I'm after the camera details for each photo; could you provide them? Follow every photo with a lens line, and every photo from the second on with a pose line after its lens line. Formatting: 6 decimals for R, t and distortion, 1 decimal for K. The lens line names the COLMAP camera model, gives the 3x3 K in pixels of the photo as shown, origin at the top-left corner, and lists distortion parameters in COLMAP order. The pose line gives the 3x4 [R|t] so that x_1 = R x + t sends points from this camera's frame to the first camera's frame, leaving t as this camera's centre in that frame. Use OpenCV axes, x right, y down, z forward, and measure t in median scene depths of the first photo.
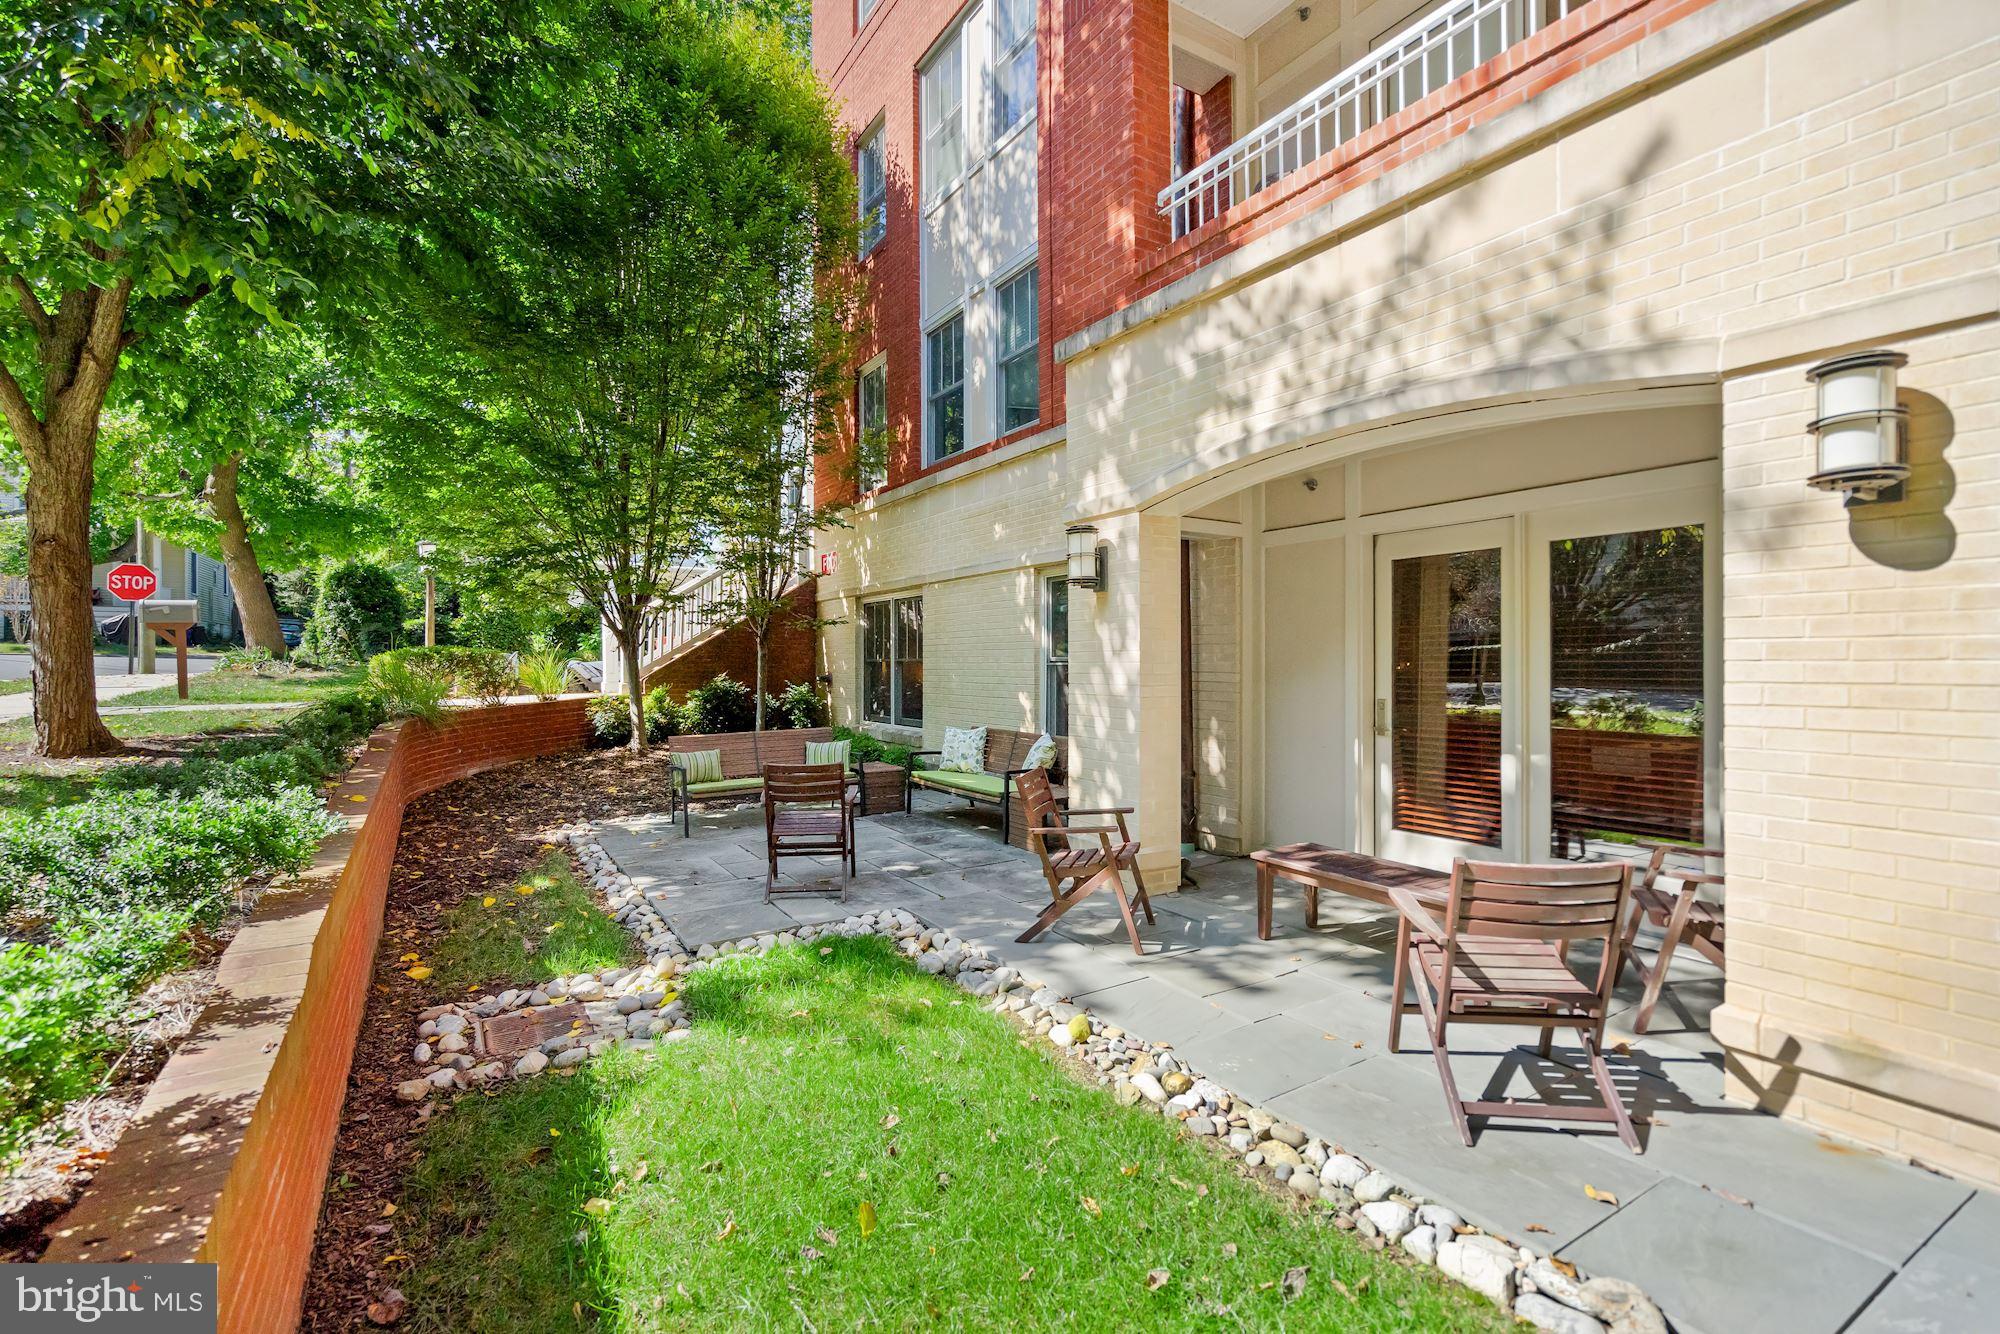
lens RADIAL K [[914.7, 0, 988.3], [0, 914.7, 655.0], [0, 0, 1]] dist [-0.003706, -0.000007]
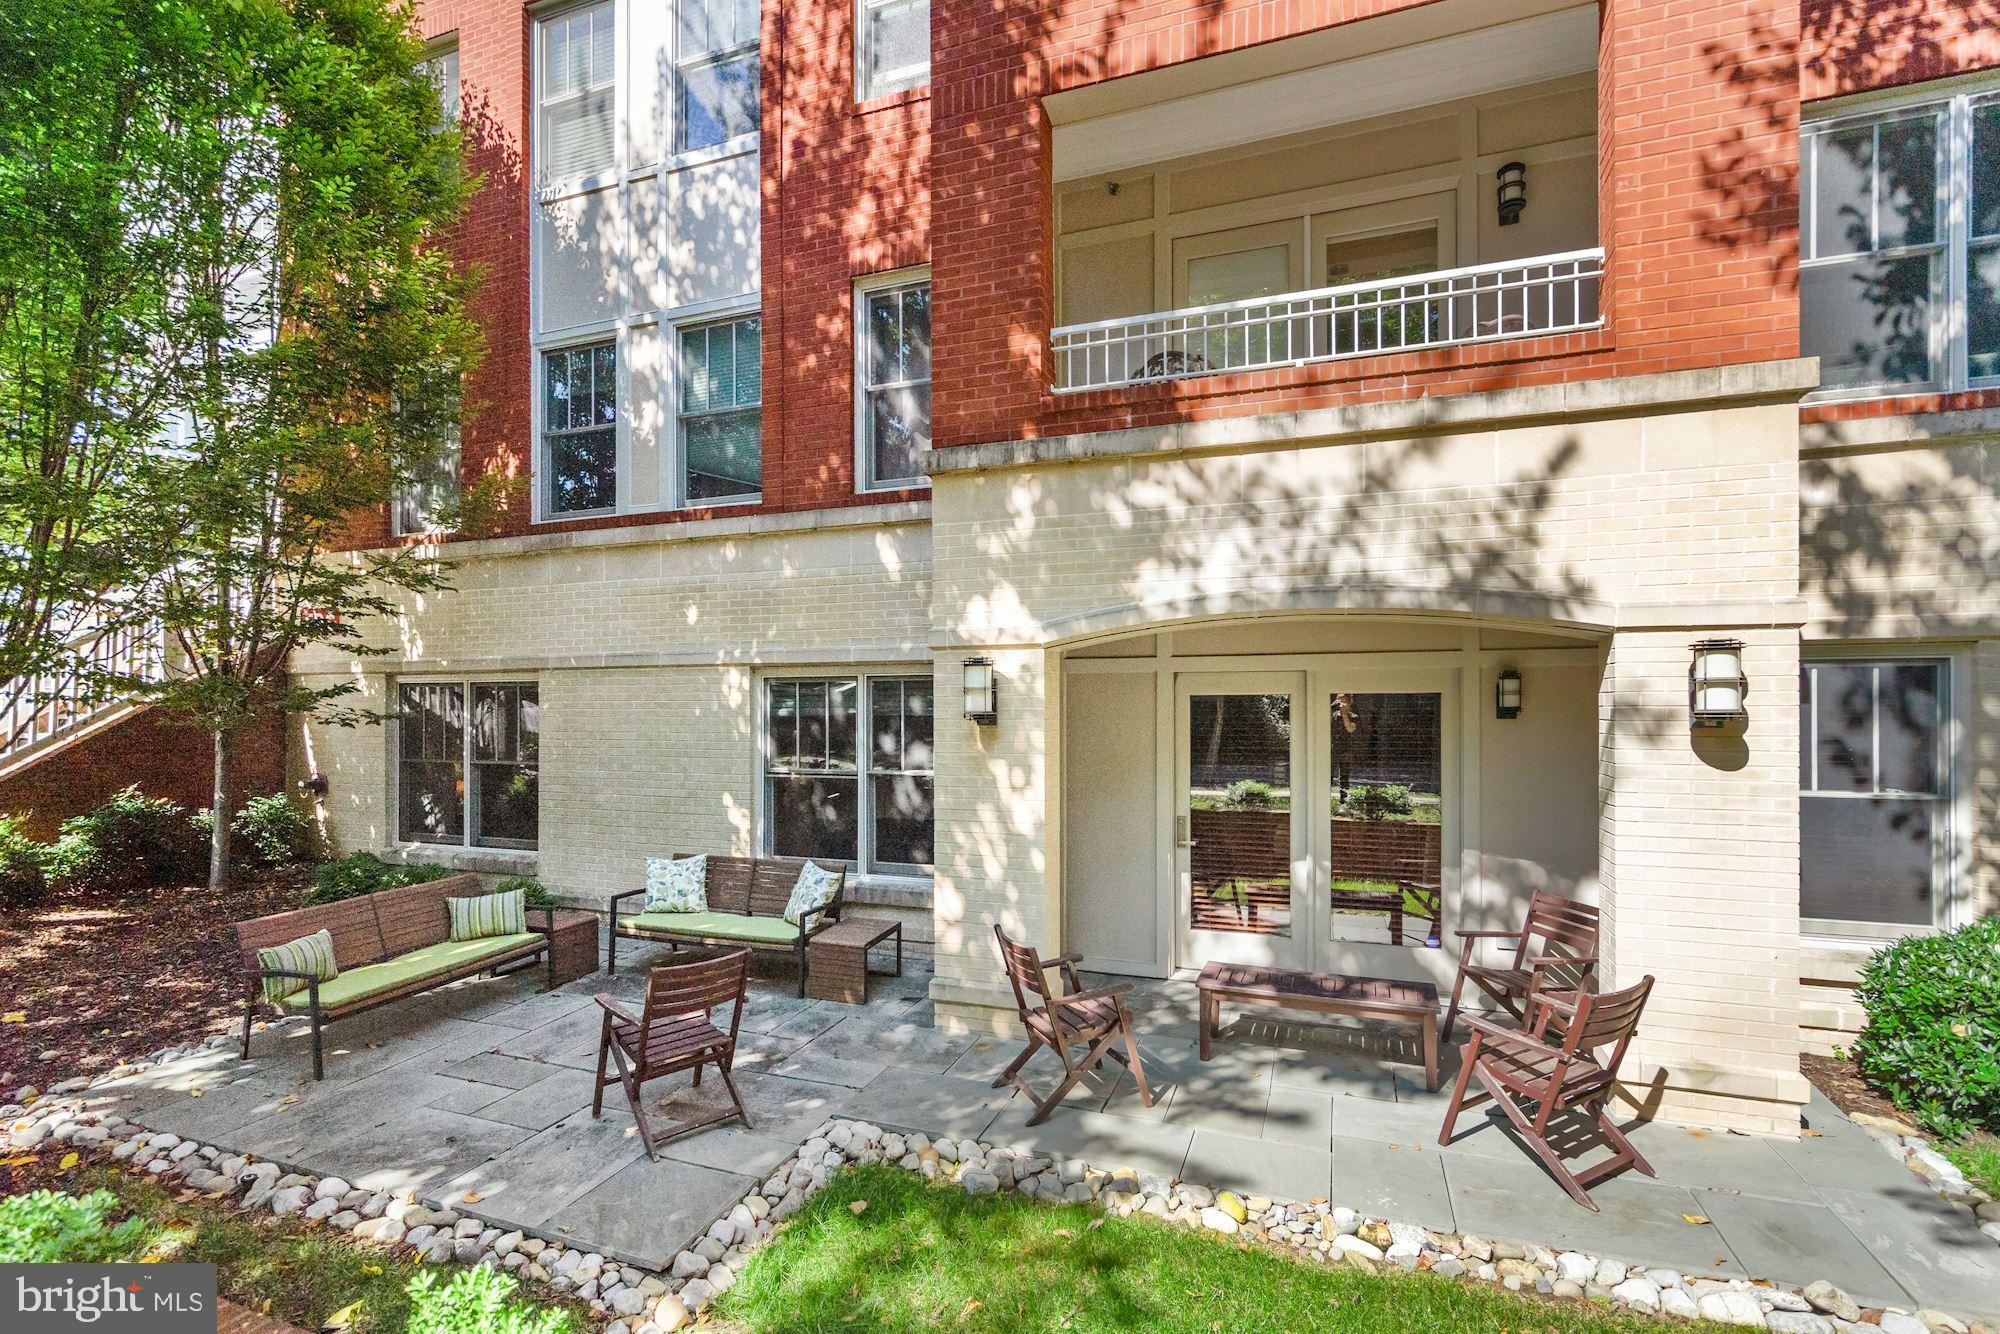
lens RADIAL K [[914.1, 0, 999.0], [0, 914.1, 707.7], [0, 0, 1]] dist [-0.002314, 0.000619]
pose [[0.778327, 0.002381, 0.627855, -0.337887], [-0.006588, 0.999969, 0.004375, -0.065561], [-0.627824, -0.007541, 0.778318, 0.182758]]
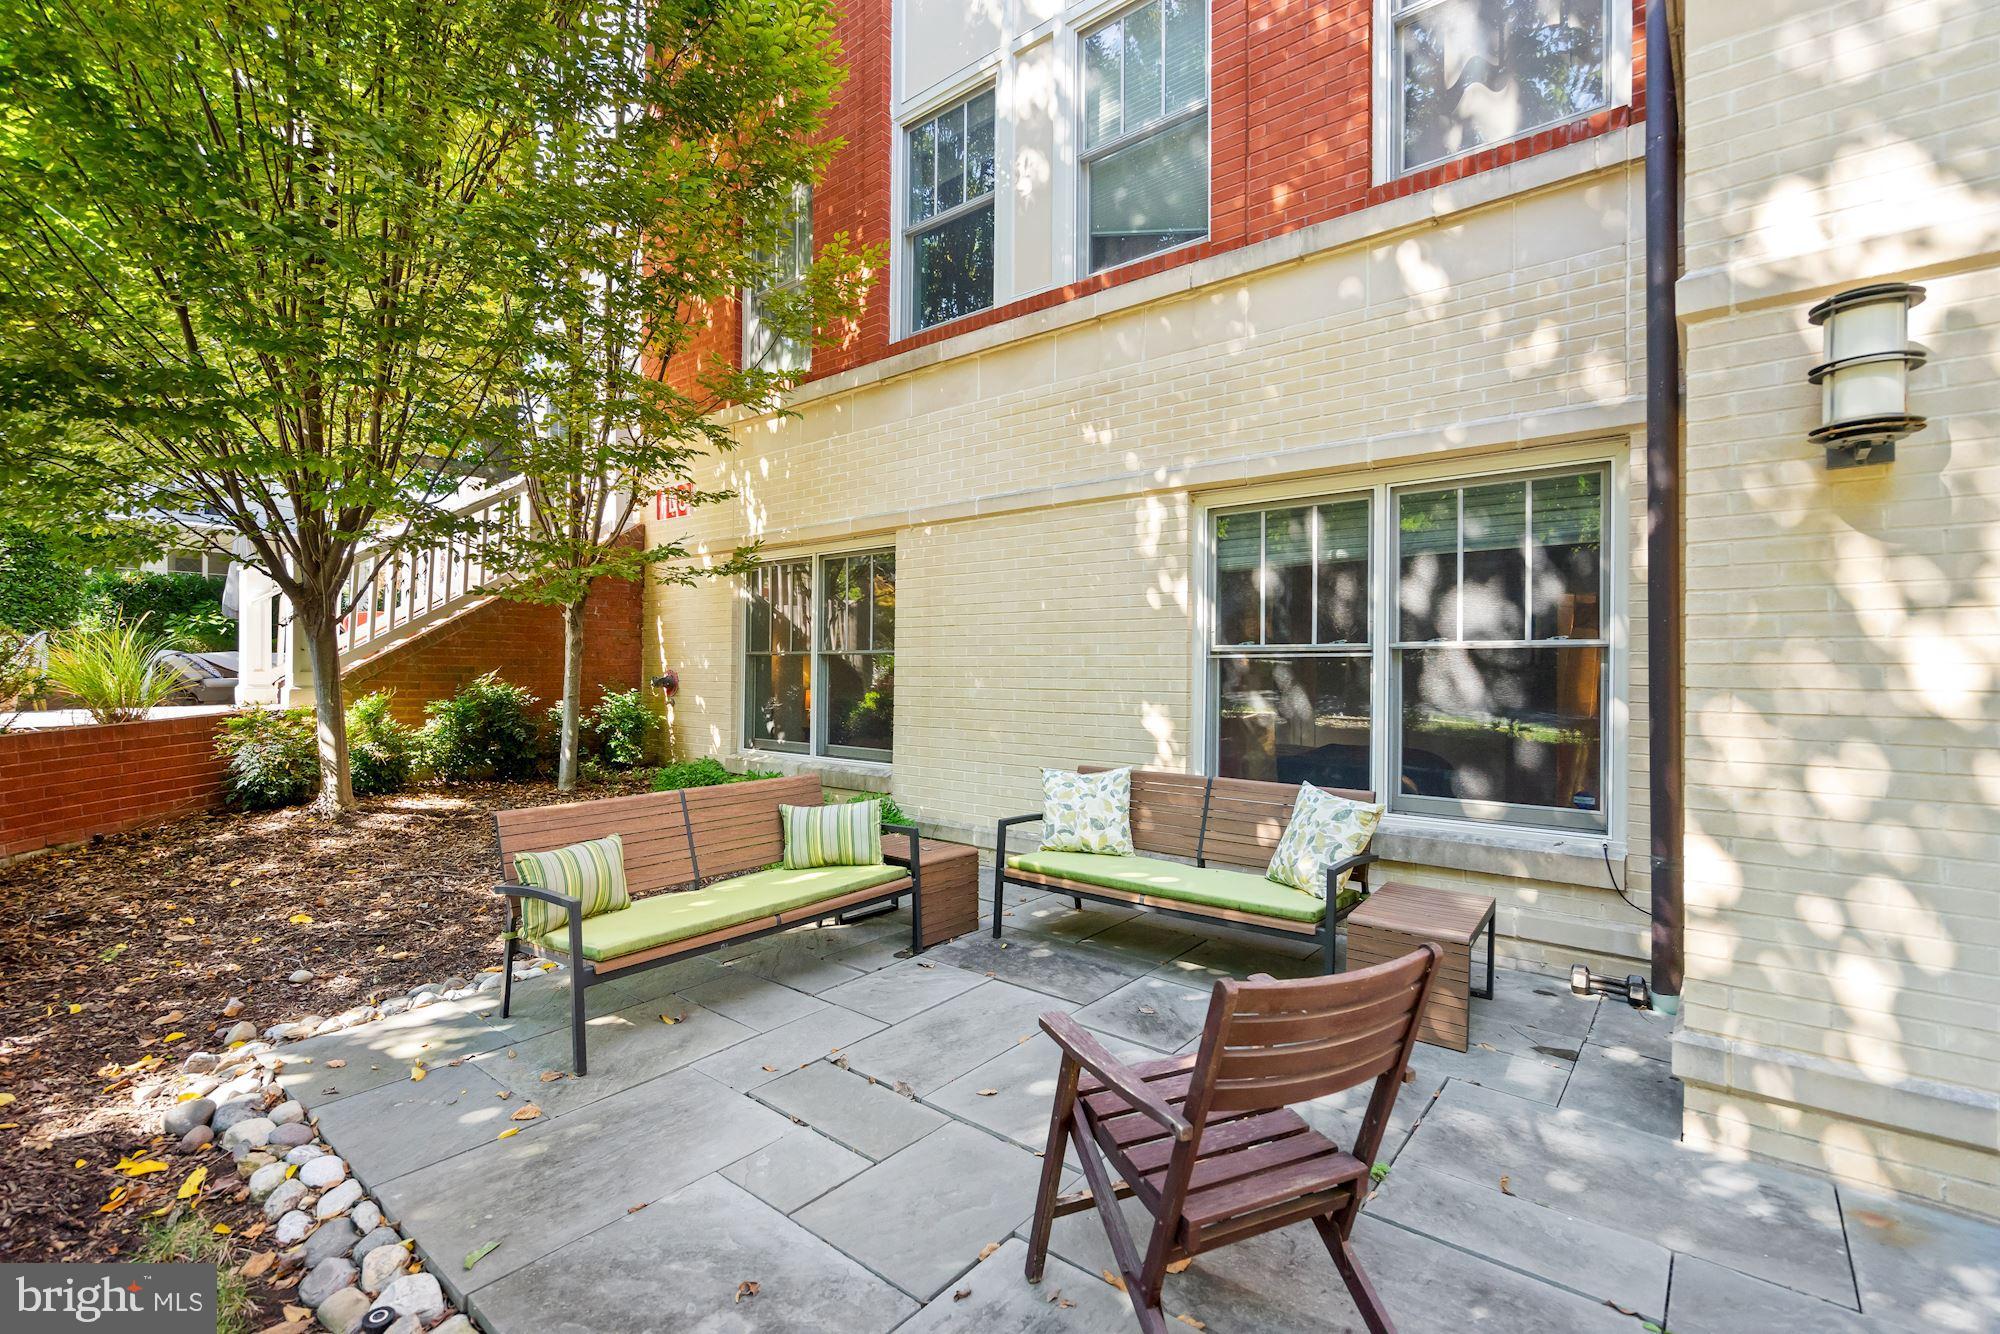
lens RADIAL K [[899.7, 0, 995.5], [0, 899.7, 666.2], [0, 0, 1]] dist [-0.008240, 0.000131]
pose [[0.943402, 0.013320, 0.331384, -0.272562], [-0.013811, 0.999904, -0.000875, 0.019746], [-0.331364, -0.003752, 0.943495, 0.539413]]
